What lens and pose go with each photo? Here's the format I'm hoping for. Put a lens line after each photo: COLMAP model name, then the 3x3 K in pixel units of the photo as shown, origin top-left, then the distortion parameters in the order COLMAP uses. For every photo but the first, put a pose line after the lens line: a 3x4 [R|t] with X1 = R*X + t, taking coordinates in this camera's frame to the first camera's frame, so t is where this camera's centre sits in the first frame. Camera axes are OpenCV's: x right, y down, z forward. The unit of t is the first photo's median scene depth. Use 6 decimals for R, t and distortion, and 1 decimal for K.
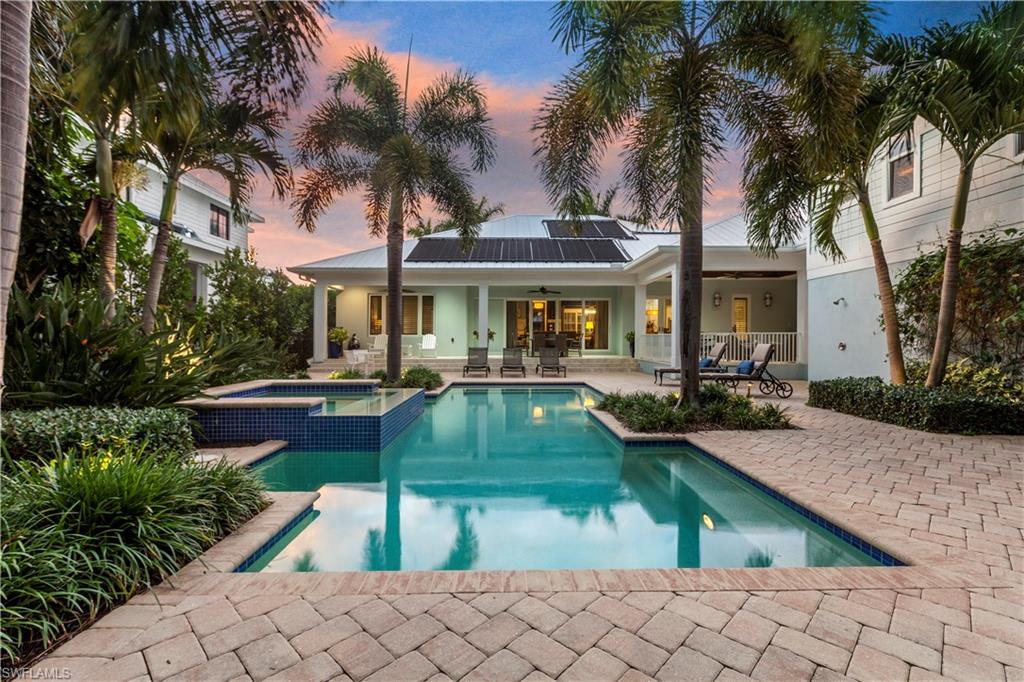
lens RADIAL K [[462.1, 0, 511.2], [0, 462.1, 340.9], [0, 0, 1]] dist [0.001062, 0.000042]
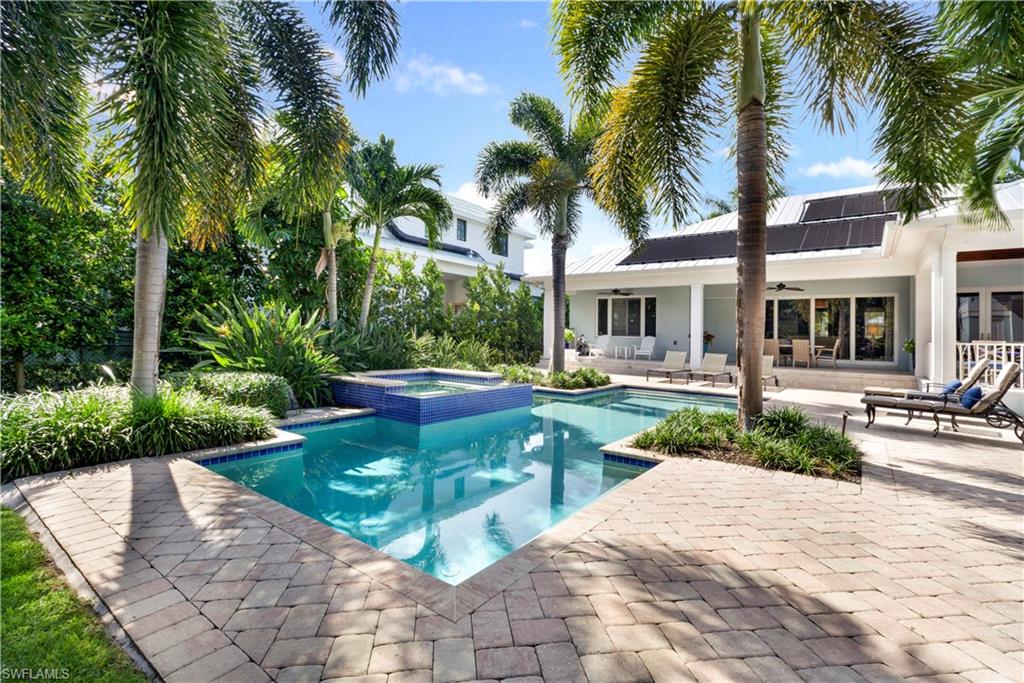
lens RADIAL K [[462.1, 0, 510.8], [0, 462.1, 335.9], [0, 0, 1]] dist [0.001062, 0.000042]
pose [[0.792088, 0.019043, -0.610110, 0.399671], [-0.025865, 0.999663, -0.002378, -0.009464], [0.609859, 0.017664, 0.792313, 0.074317]]
